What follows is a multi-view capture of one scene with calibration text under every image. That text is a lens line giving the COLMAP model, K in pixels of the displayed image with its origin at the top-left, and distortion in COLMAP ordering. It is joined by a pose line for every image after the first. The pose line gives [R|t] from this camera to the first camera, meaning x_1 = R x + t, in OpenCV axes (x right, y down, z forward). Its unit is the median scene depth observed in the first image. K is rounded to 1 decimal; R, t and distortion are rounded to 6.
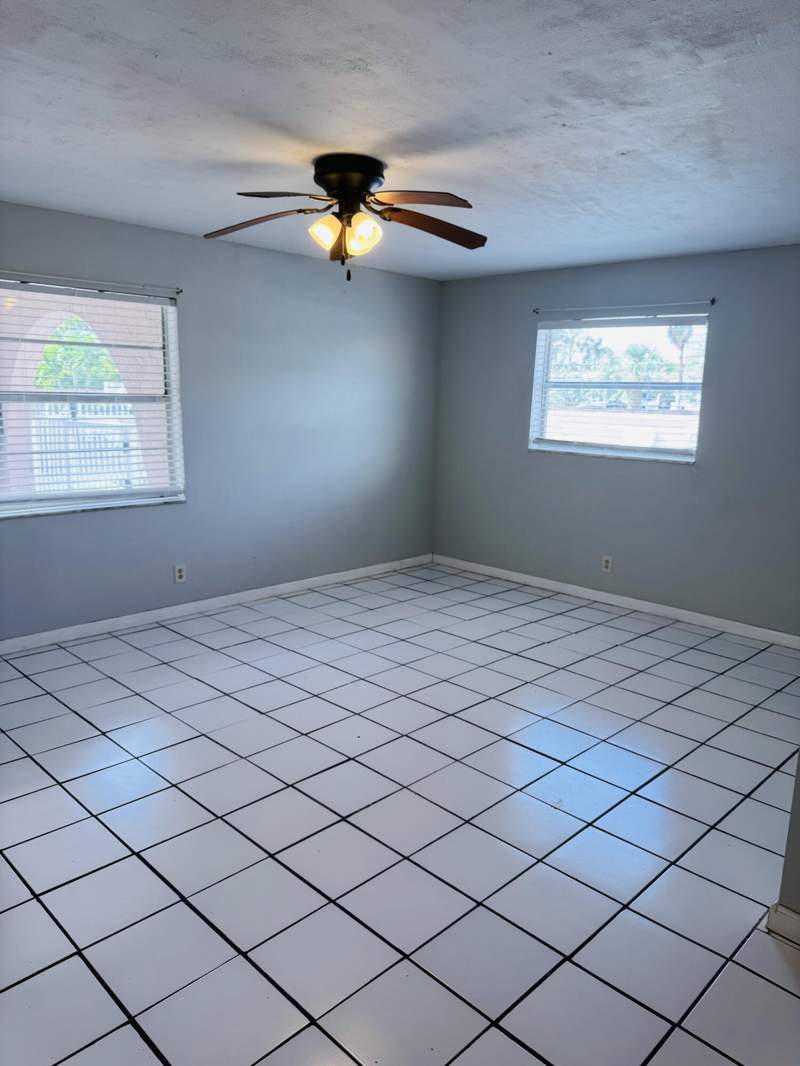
lens RADIAL K [[749.6, 0, 400.0], [0, 749.6, 533.0], [0, 0, 1]] dist [0.103008, -0.107976]
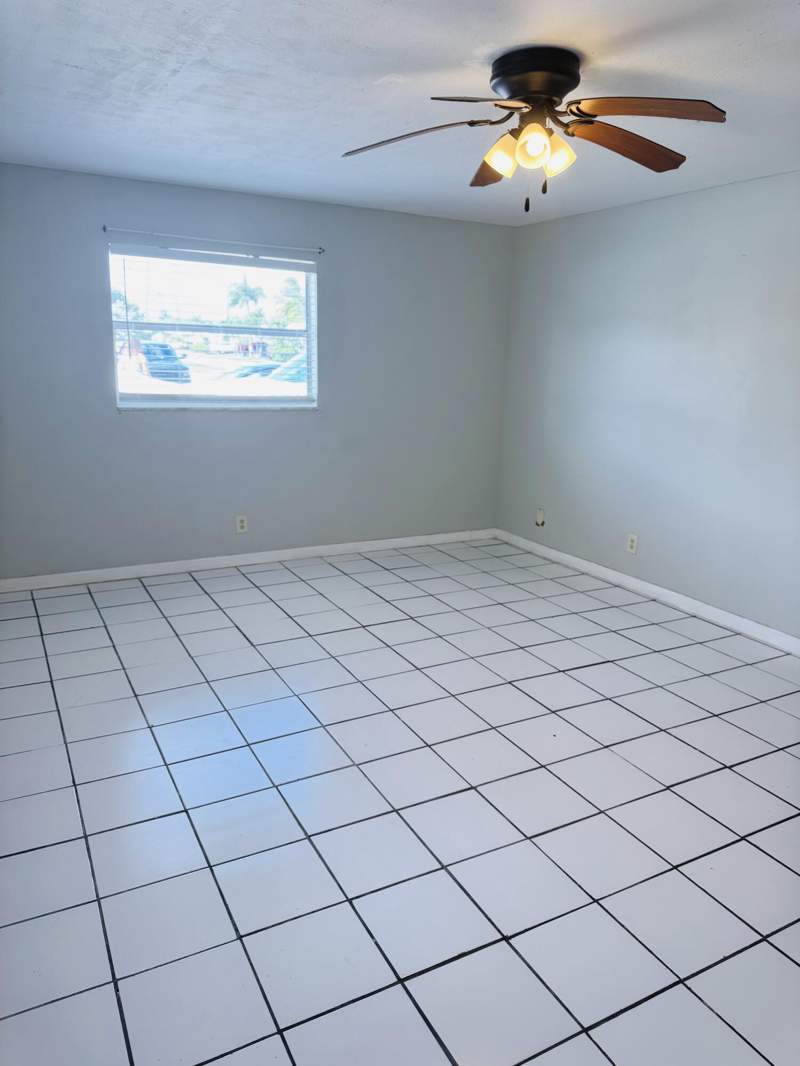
lens RADIAL K [[749.6, 0, 400.0], [0, 749.6, 533.0], [0, 0, 1]] dist [0.103008, -0.107976]
pose [[0.310464, -0.248477, 0.917536, -0.570530], [0.163460, 0.964810, 0.205969, -0.118062], [-0.936426, 0.086035, 0.340155, 0.539122]]
